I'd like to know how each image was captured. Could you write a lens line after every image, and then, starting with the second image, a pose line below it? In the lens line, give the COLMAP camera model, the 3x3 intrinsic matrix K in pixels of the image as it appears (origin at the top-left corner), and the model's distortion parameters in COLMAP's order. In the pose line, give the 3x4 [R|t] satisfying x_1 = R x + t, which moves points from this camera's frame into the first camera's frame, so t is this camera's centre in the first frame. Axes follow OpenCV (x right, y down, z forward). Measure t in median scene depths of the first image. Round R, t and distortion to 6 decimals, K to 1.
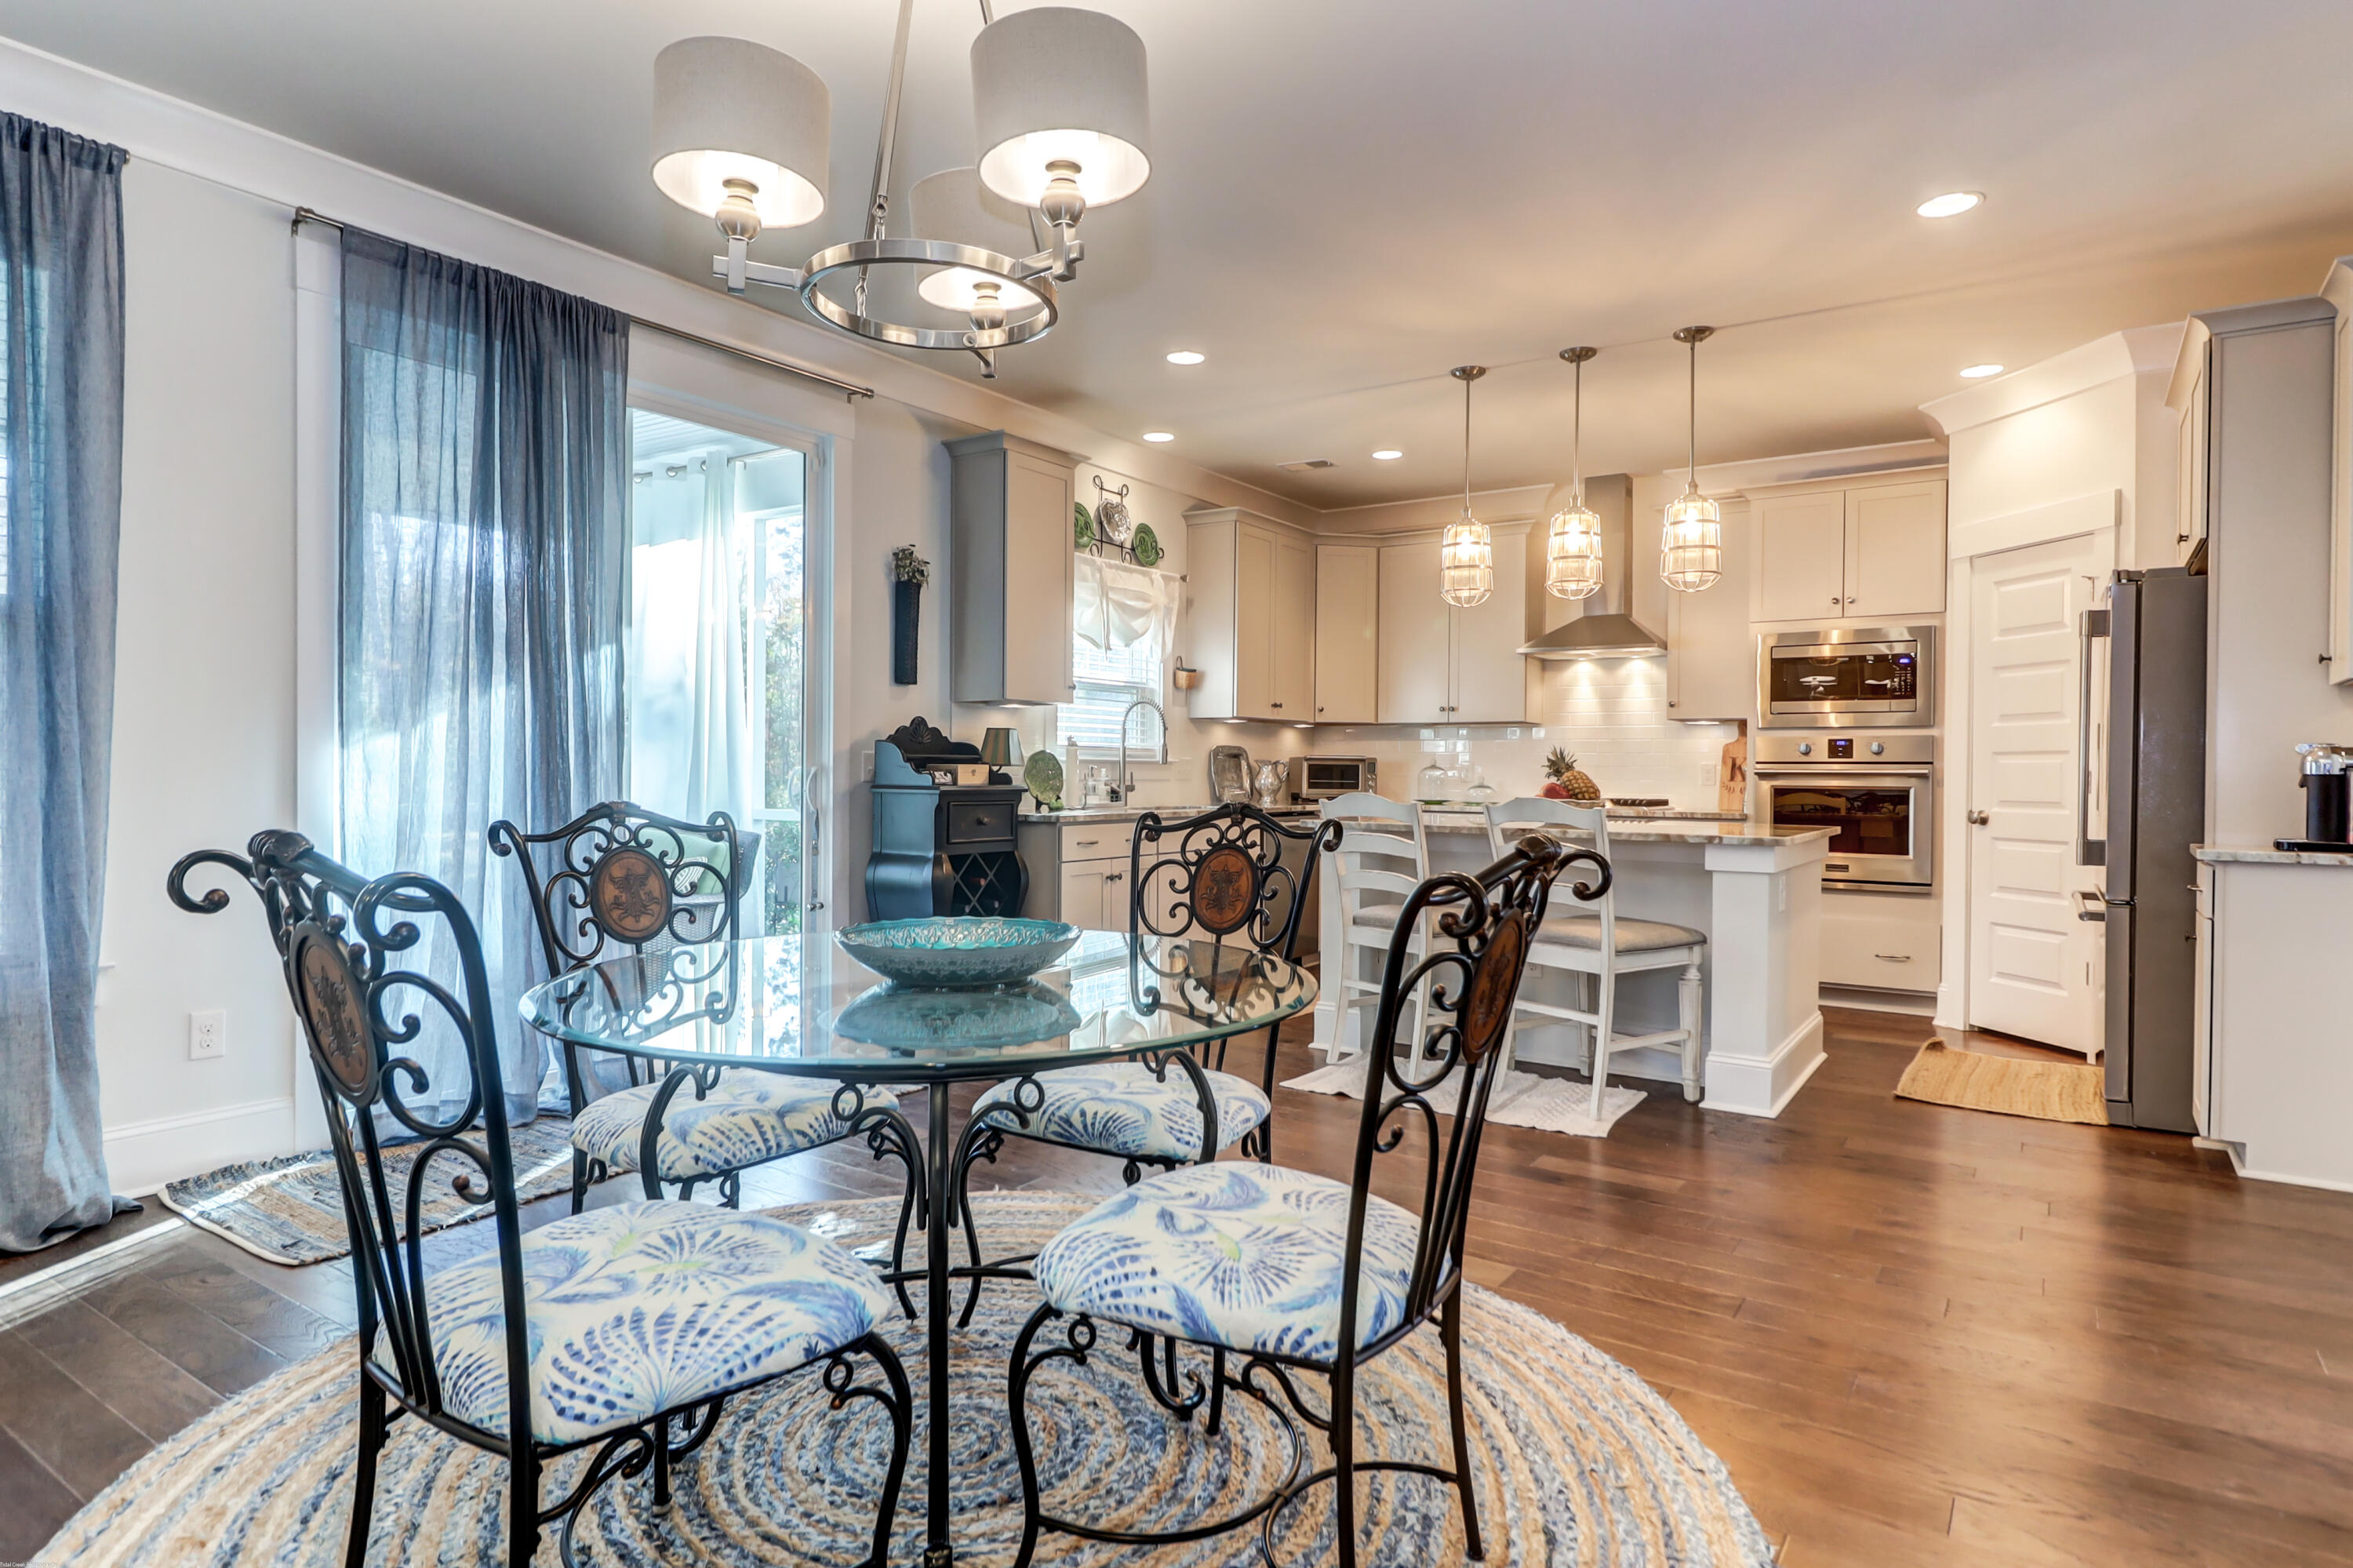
lens RADIAL K [[1270.7, 0, 1183.5], [0, 1270.7, 796.9], [0, 0, 1]] dist [0.001908, -0.000645]
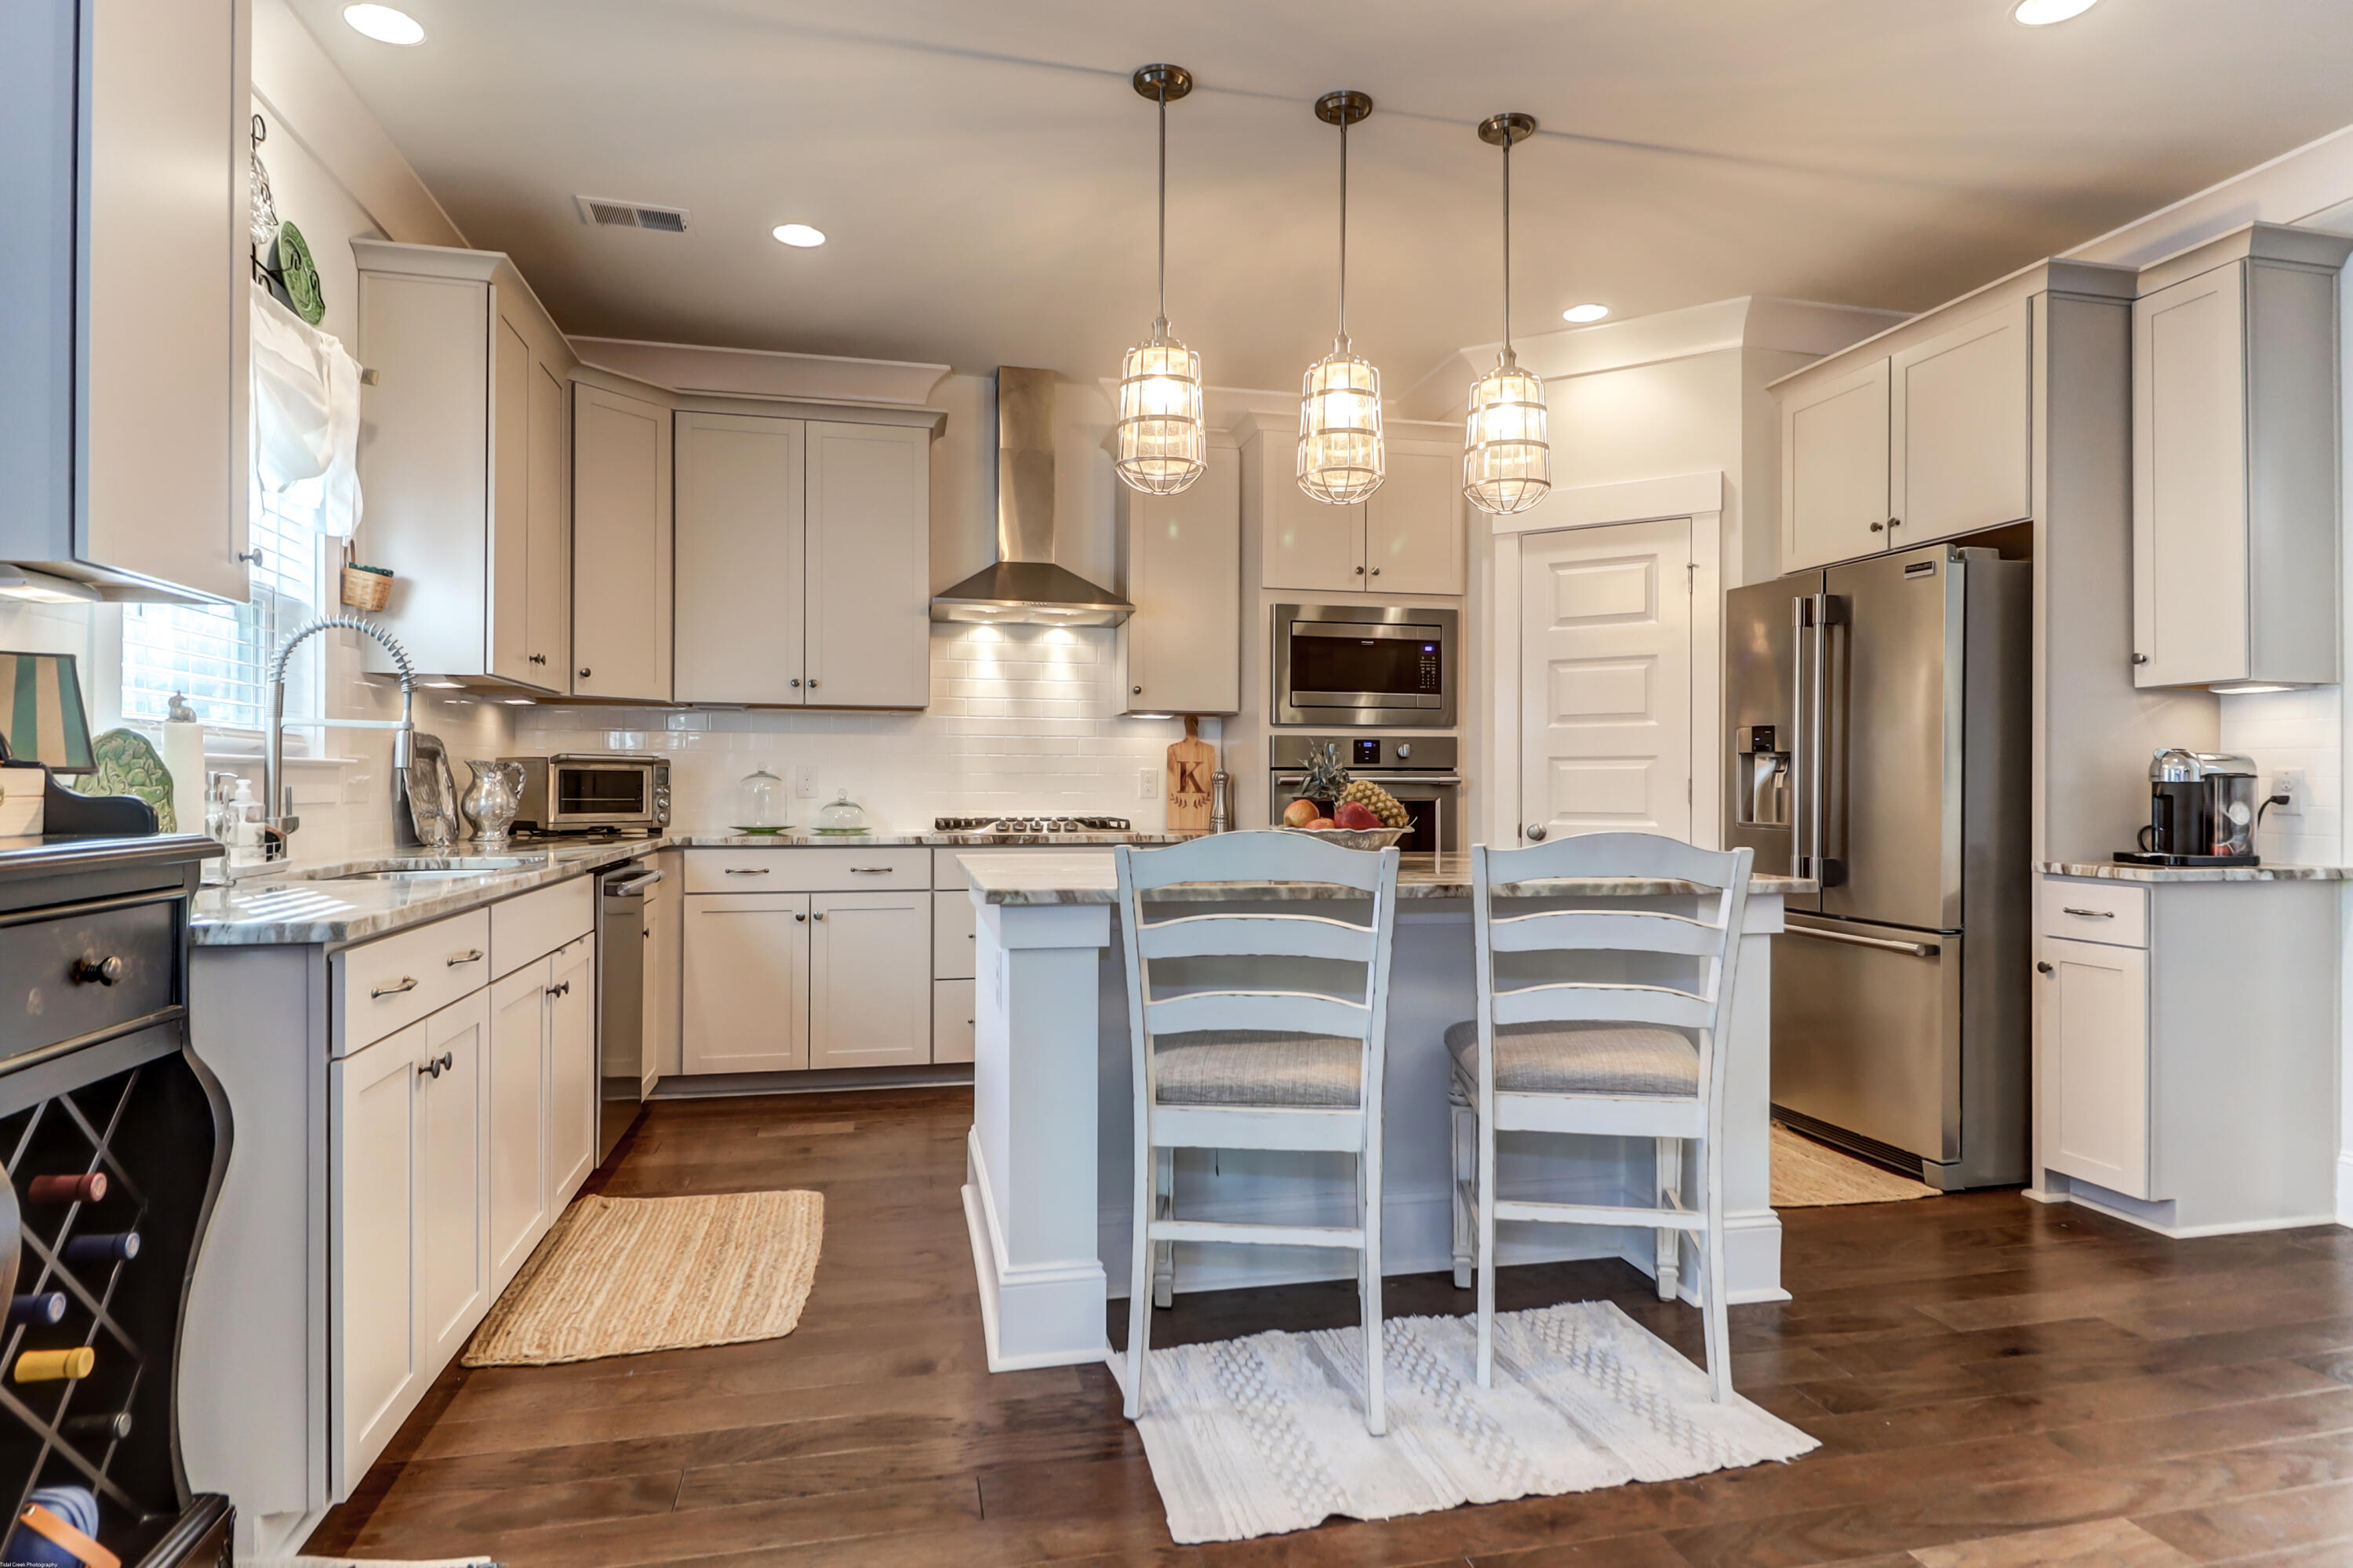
lens RADIAL K [[1270.7, 0, 1183.4], [0, 1270.7, 779.8], [0, 0, 1]] dist [0.001908, -0.000645]
pose [[0.679256, -0.003993, 0.733890, -0.162212], [0.017707, 0.999783, -0.010950, -0.013206], [-0.733687, 0.020433, 0.679180, 0.531634]]
